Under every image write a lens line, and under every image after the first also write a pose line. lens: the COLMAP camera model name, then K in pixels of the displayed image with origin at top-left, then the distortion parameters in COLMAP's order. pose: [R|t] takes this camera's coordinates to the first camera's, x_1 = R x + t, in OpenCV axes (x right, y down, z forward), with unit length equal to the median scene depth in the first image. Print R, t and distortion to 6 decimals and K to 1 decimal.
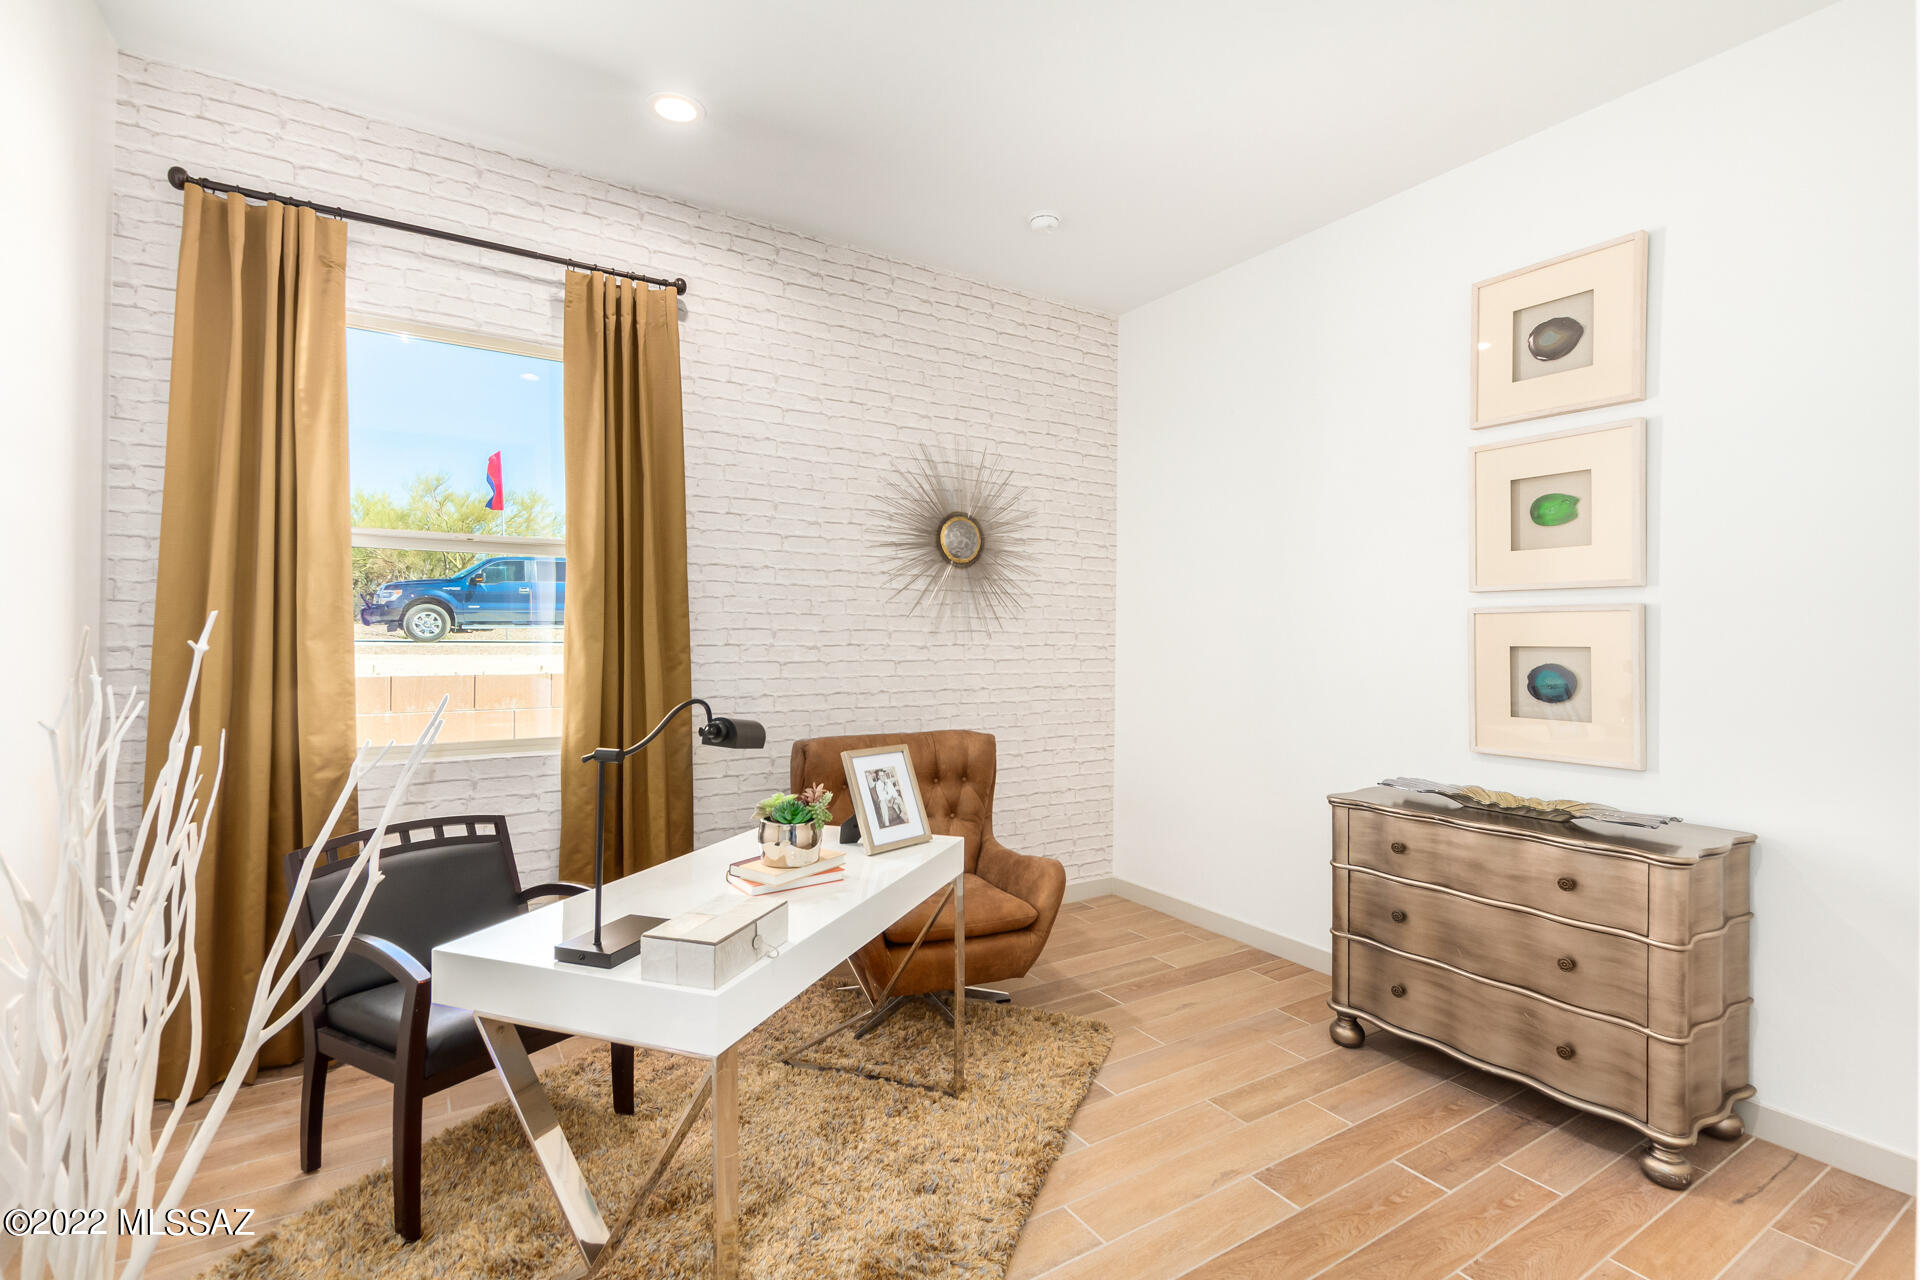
lens RADIAL K [[883.7, 0, 966.0], [0, 883.7, 638.0], [0, 0, 1]] dist [-0.000900, -0.000266]
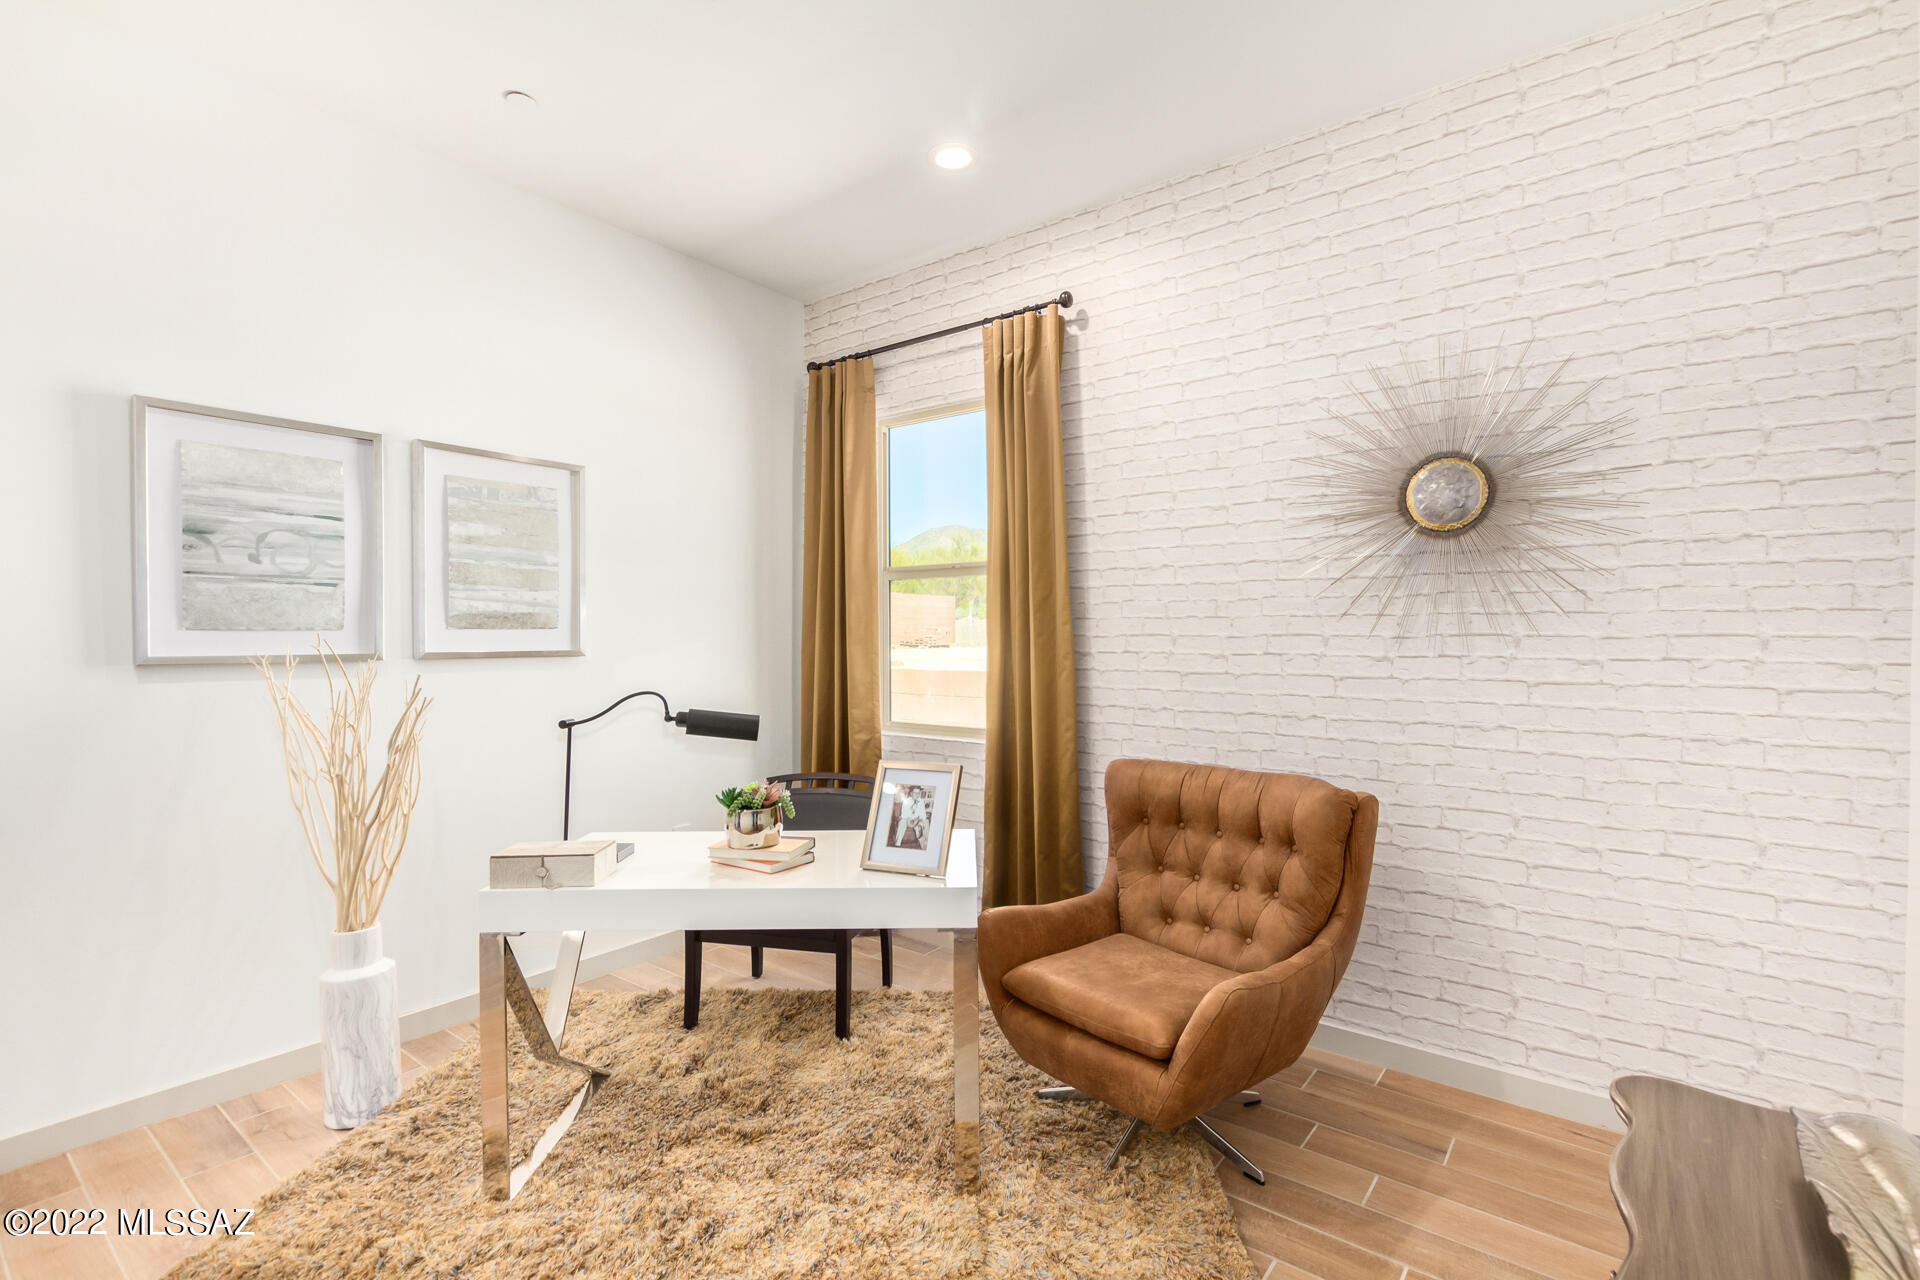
lens RADIAL K [[857.9, 0, 959.9], [0, 857.9, 653.3], [0, 0, 1]] dist [0.002410, 0.000307]
pose [[0.349650, 0.009658, -0.936831, 0.480478], [-0.003725, 0.999953, 0.008918, 0.001233], [0.936873, 0.000371, 0.349670, 0.461634]]
